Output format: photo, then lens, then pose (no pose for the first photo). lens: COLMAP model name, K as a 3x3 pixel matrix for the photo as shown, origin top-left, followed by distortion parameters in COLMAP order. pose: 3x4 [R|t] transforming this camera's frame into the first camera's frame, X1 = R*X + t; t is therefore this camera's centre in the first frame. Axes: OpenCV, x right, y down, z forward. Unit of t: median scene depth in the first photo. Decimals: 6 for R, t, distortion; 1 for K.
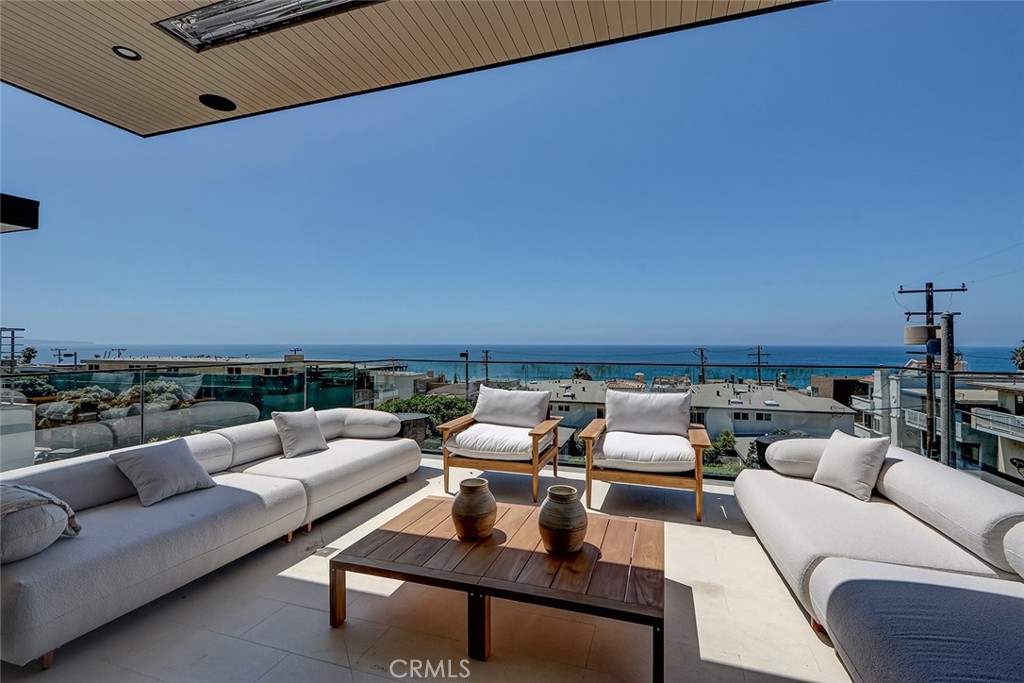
lens RADIAL K [[468.9, 0, 509.0], [0, 468.9, 343.4], [0, 0, 1]] dist [0.001069, 0.000092]
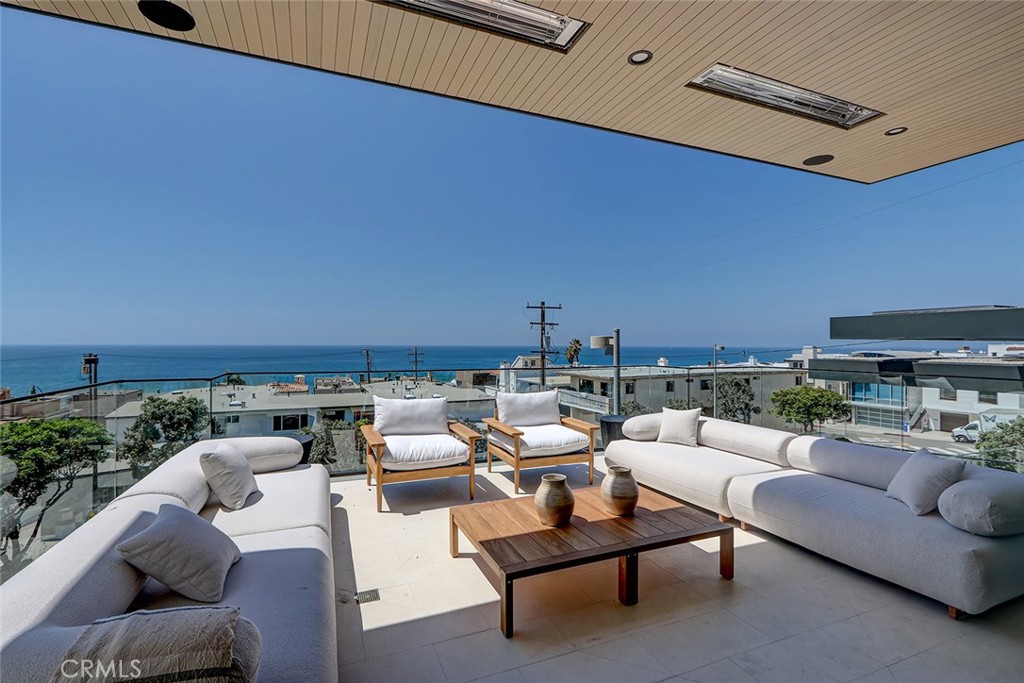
lens RADIAL K [[465.0, 0, 512.0], [0, 465.0, 341.5], [0, 0, 1]] dist [0.008983, 0.000143]
pose [[0.753600, 0.004748, 0.657316, -0.499908], [-0.001923, 0.999986, -0.005019, -0.020436], [-0.657331, 0.002518, 0.753598, 0.103914]]
